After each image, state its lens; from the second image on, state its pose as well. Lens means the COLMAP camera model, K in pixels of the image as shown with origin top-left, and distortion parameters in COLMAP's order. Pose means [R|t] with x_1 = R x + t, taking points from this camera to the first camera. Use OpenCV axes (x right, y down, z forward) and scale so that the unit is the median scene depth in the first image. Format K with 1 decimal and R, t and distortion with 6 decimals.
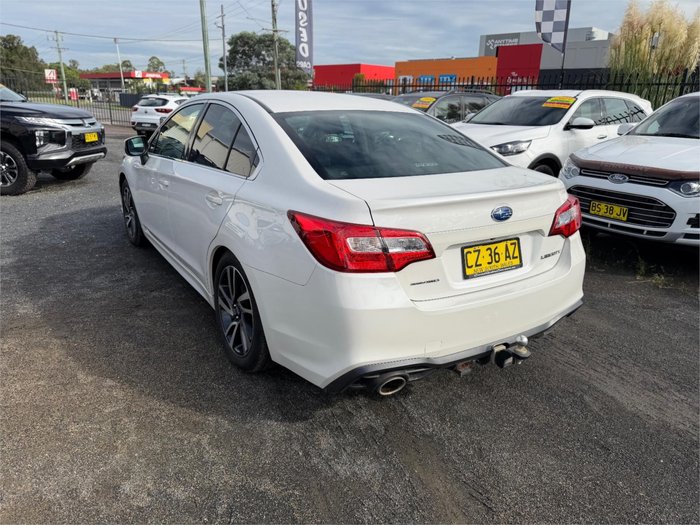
lens RADIAL K [[496.9, 0, 341.4], [0, 496.9, 252.2], [0, 0, 1]] dist [0.032310, -0.043365]
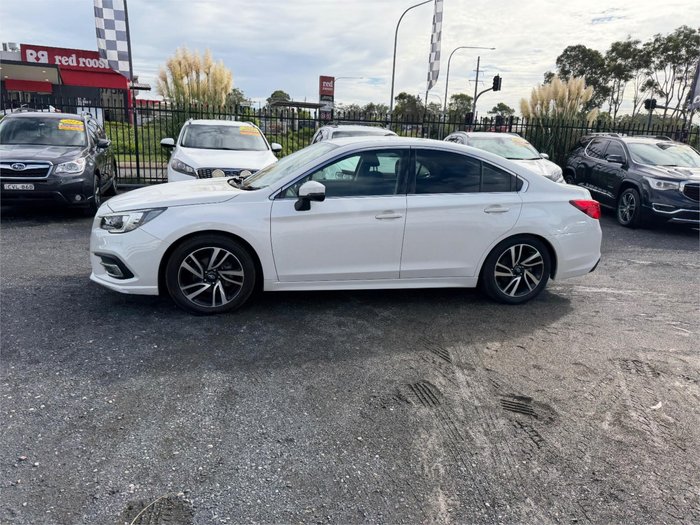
lens RADIAL K [[496.9, 0, 341.4], [0, 496.9, 252.2], [0, 0, 1]] dist [0.032310, -0.043365]
pose [[0.343546, -0.223520, 0.912148, -1.580940], [0.239795, 0.959947, 0.144918, -0.270814], [-0.908006, 0.168942, 0.383385, 0.711482]]
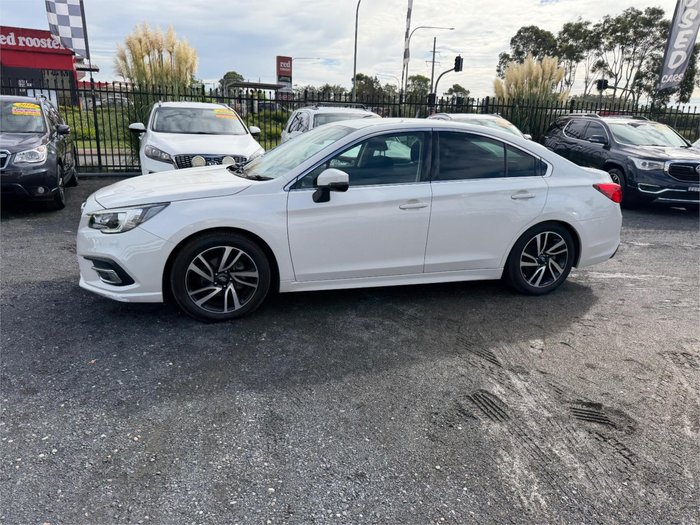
lens RADIAL K [[499.2, 0, 341.5], [0, 499.2, 252.1], [0, 0, 1]] dist [0.025394, -0.036837]
pose [[0.261350, -0.262117, 0.928973, -1.519878], [0.253526, 0.947273, 0.195955, -0.314868], [-0.931354, 0.184306, 0.314023, 0.880389]]
